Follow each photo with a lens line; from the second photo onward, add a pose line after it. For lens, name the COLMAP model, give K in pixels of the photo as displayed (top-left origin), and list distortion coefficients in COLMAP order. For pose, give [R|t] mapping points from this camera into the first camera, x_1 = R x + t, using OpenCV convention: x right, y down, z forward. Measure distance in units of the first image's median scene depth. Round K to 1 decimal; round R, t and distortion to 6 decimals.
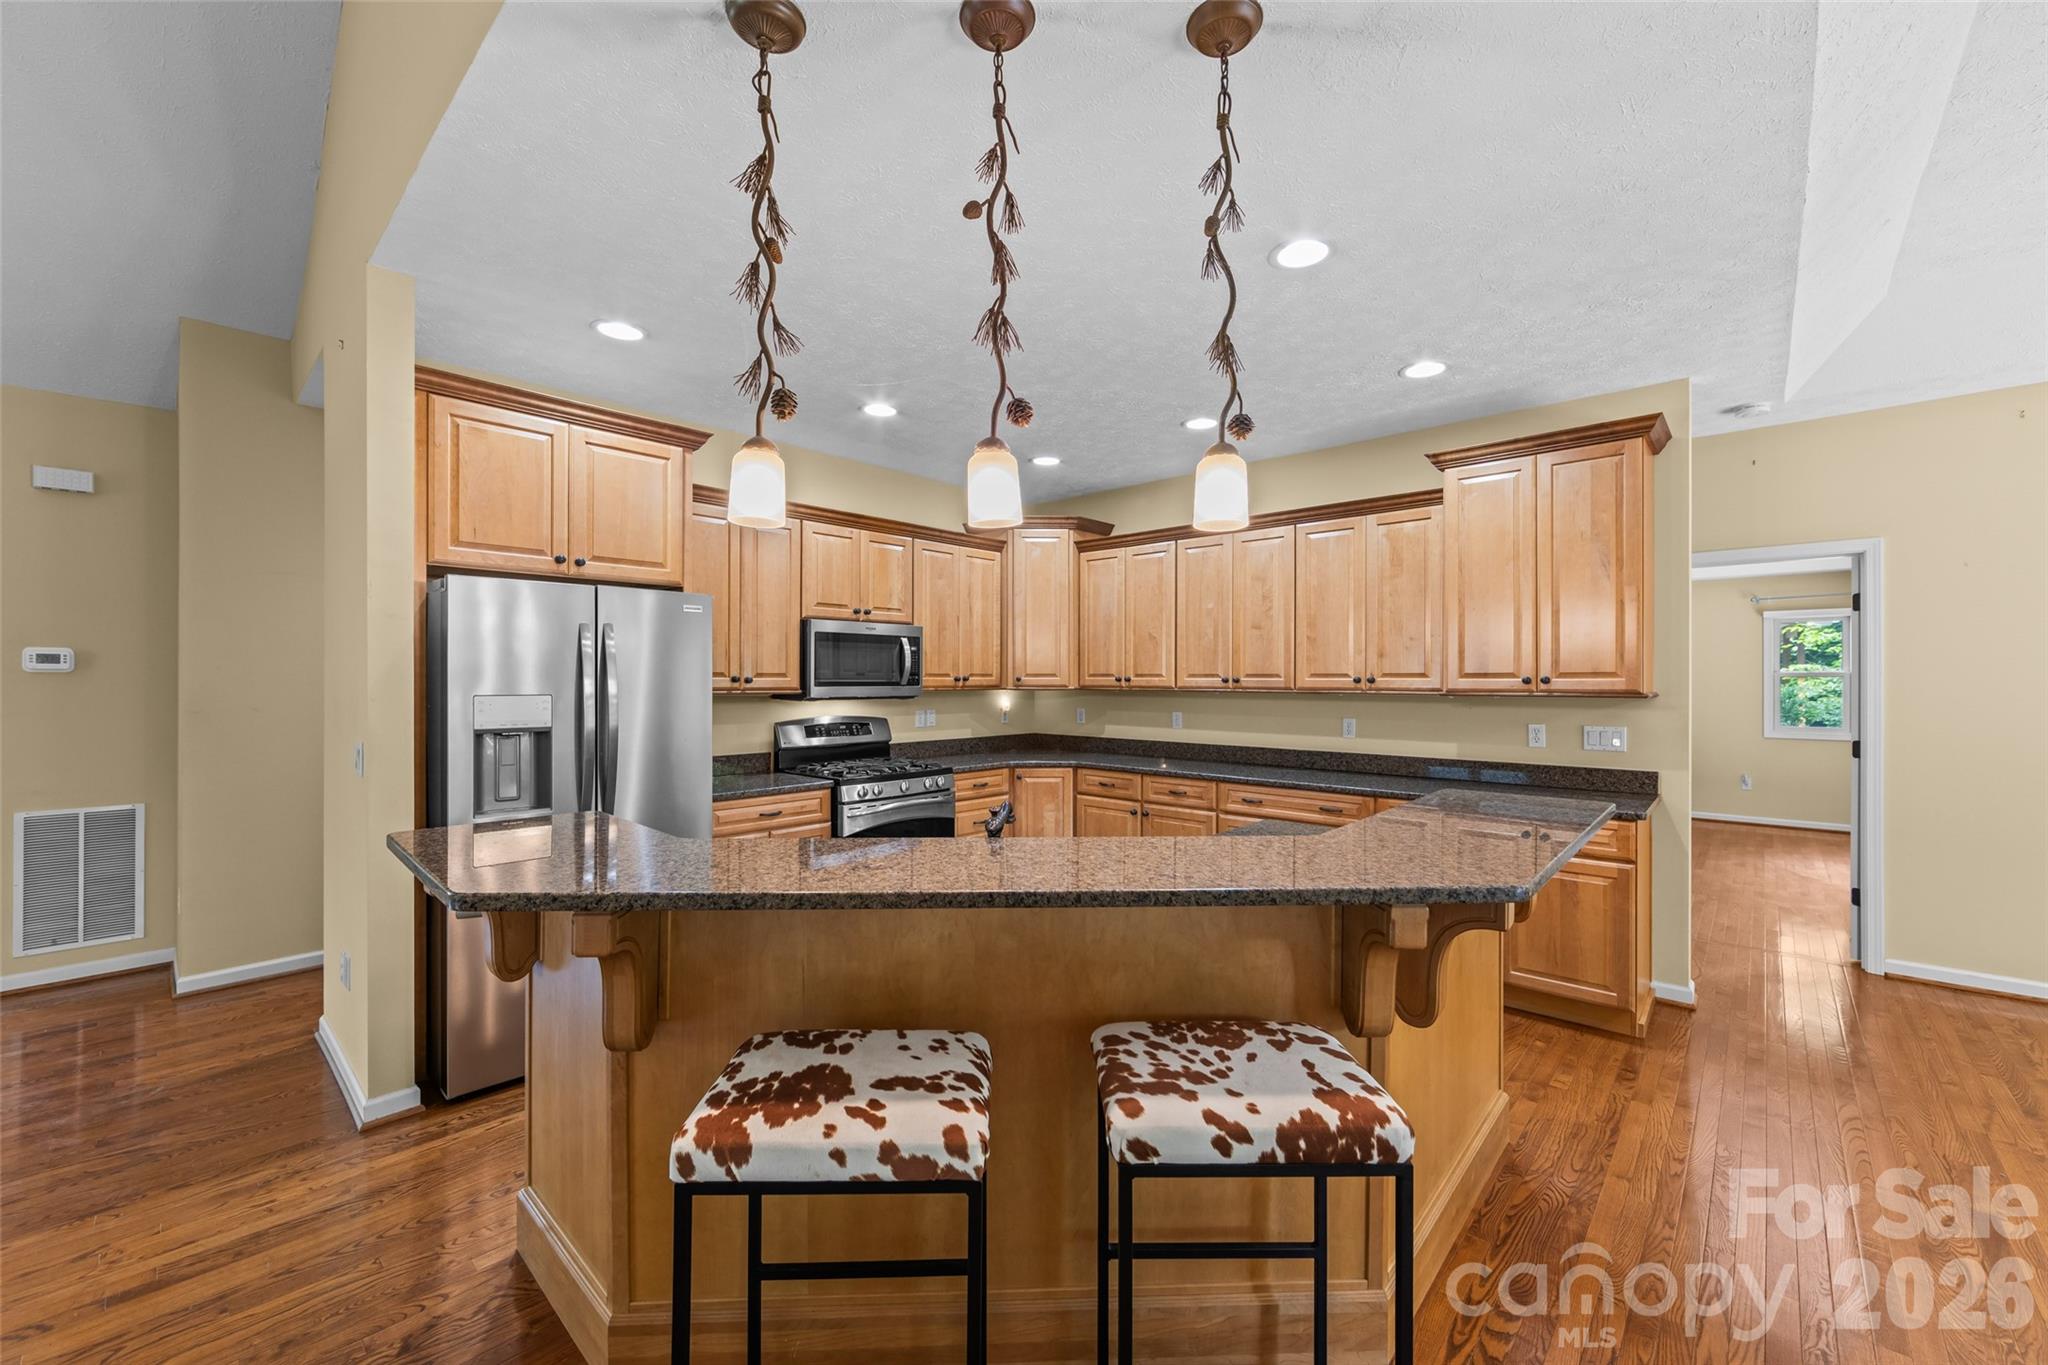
lens RADIAL K [[806.2, 0, 1026.0], [0, 806.2, 677.2], [0, 0, 1]] dist [-0.005485, 0.000825]
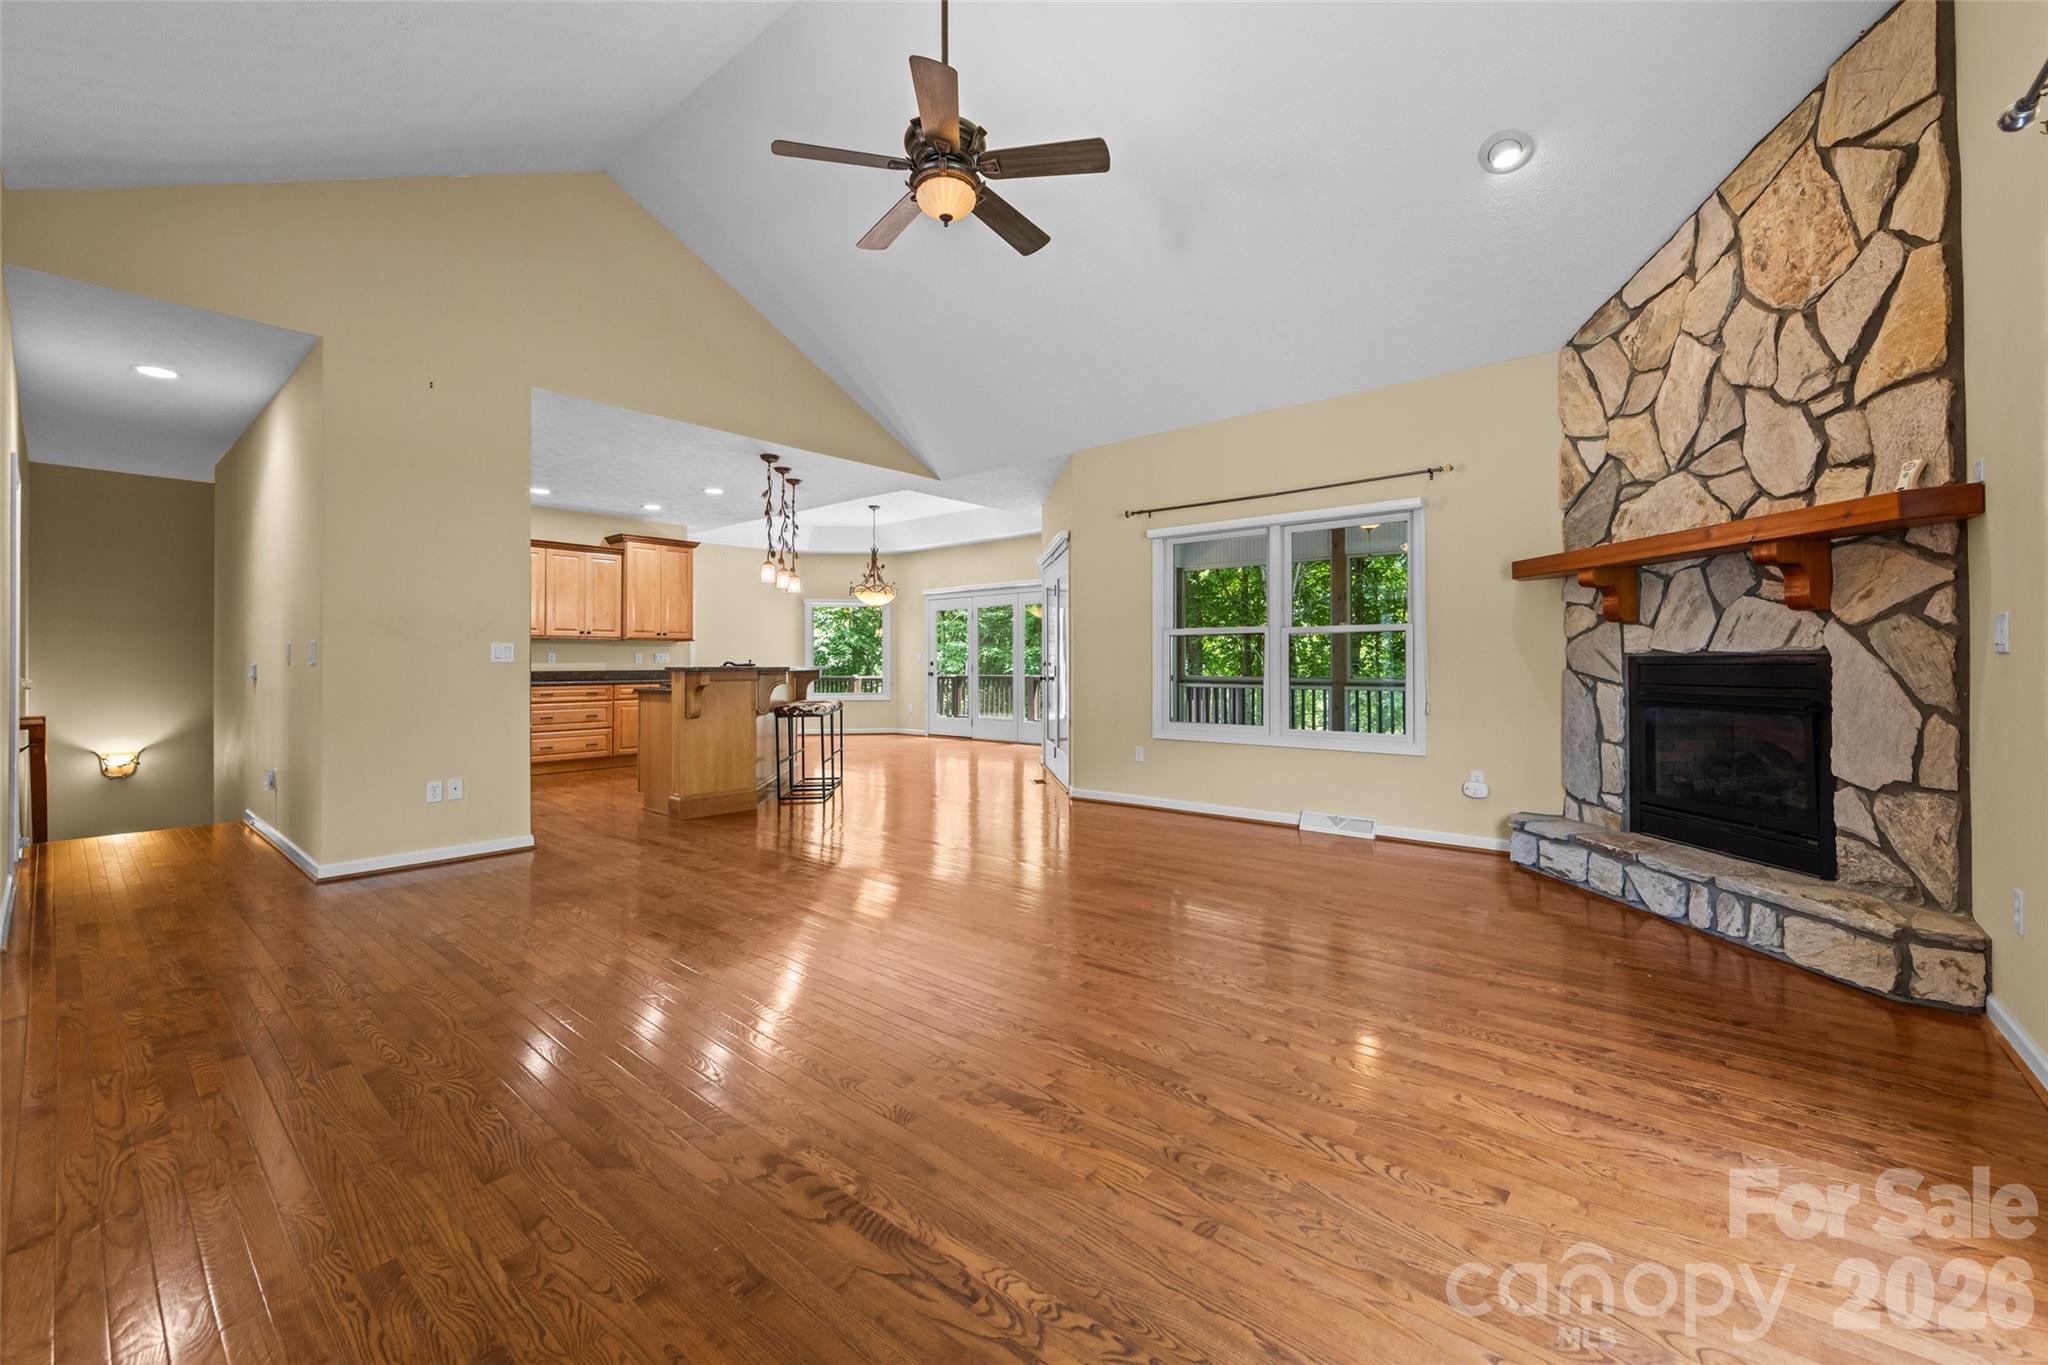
lens RADIAL K [[806.2, 0, 1038.6], [0, 806.2, 658.7], [0, 0, 1]] dist [-0.005485, 0.000825]
pose [[-0.050706, 0.003755, 0.998707, -1.708999], [-0.001841, 0.999991, -0.003853, 0.077897], [-0.998712, -0.002034, -0.050698, -0.048655]]
